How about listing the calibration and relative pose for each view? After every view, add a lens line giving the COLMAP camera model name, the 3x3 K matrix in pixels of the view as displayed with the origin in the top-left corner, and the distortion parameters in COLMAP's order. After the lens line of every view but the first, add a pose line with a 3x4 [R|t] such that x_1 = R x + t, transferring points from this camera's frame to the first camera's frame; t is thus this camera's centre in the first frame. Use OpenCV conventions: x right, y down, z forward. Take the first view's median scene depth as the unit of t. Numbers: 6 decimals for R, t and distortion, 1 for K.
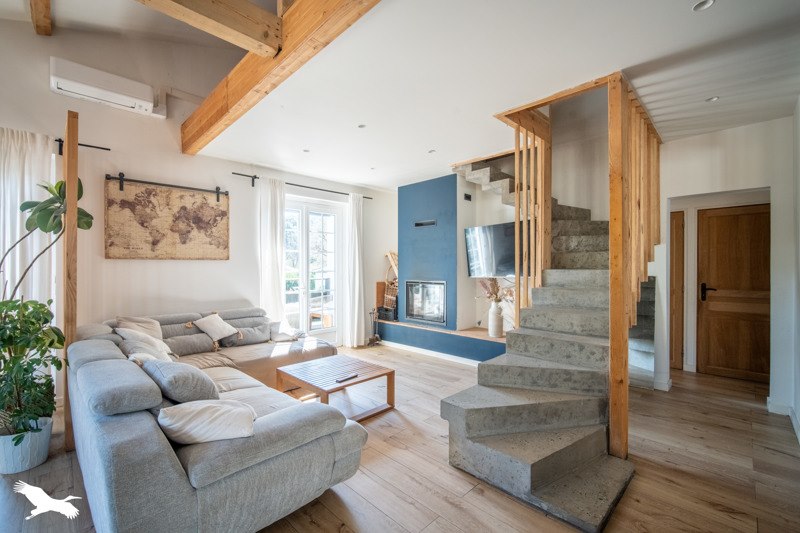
lens RADIAL K [[356.0, 0, 397.6], [0, 356.0, 265.1], [0, 0, 1]] dist [0.001459, 0.000683]
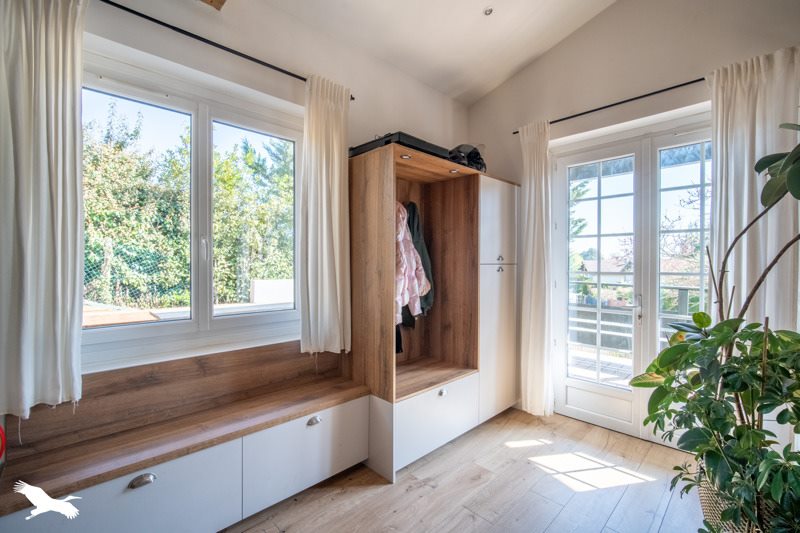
lens RADIAL K [[356.0, 0, 394.0], [0, 356.0, 264.1], [0, 0, 1]] dist [0.001459, 0.000683]
pose [[-0.013969, -0.002540, -0.999899, -0.298913], [-0.000597, 0.999997, -0.002532, 0.004119], [0.999902, 0.000561, -0.013970, 0.270756]]
